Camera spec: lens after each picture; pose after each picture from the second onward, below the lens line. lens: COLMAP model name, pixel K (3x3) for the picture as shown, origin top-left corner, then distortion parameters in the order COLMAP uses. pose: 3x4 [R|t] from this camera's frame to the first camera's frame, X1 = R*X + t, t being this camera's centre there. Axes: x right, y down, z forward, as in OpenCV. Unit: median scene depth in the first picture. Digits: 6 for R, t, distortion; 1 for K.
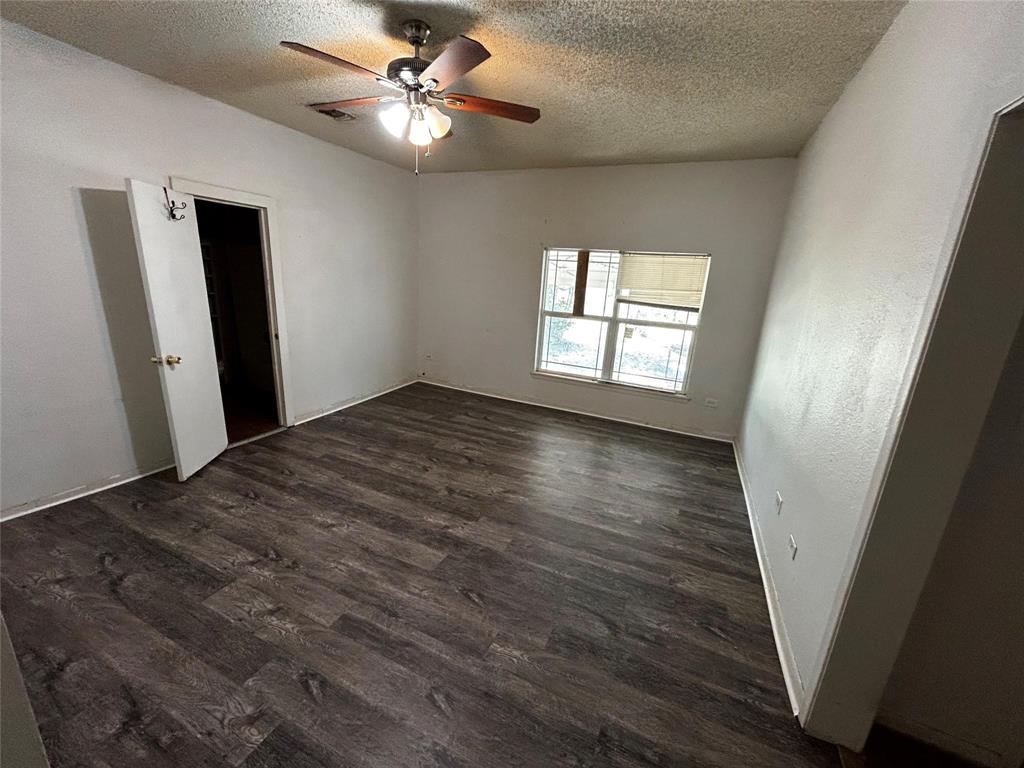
lens RADIAL K [[414.1, 0, 511.5], [0, 414.1, 385.4], [0, 0, 1]] dist [0.001585, 0.000040]
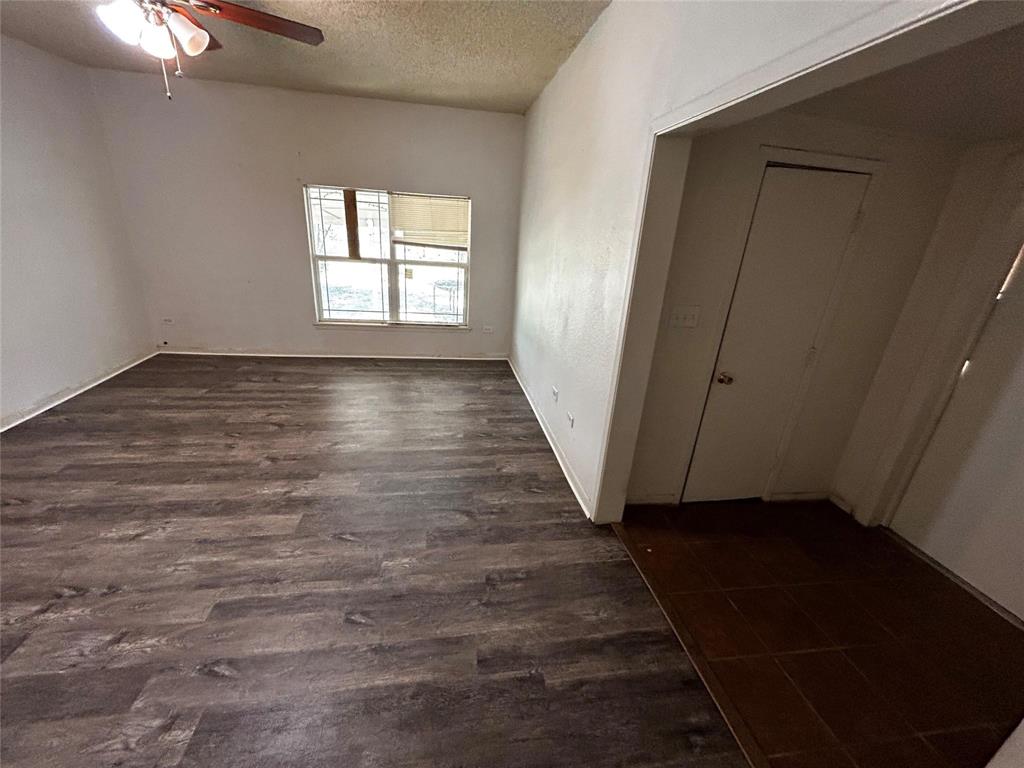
lens RADIAL K [[414.1, 0, 510.1], [0, 414.1, 383.9], [0, 0, 1]] dist [0.001585, 0.000040]
pose [[0.838664, -0.203158, 0.505341, -0.148246], [0.129772, 0.975643, 0.176860, -0.011284], [-0.528963, -0.082747, 0.844601, -0.075216]]
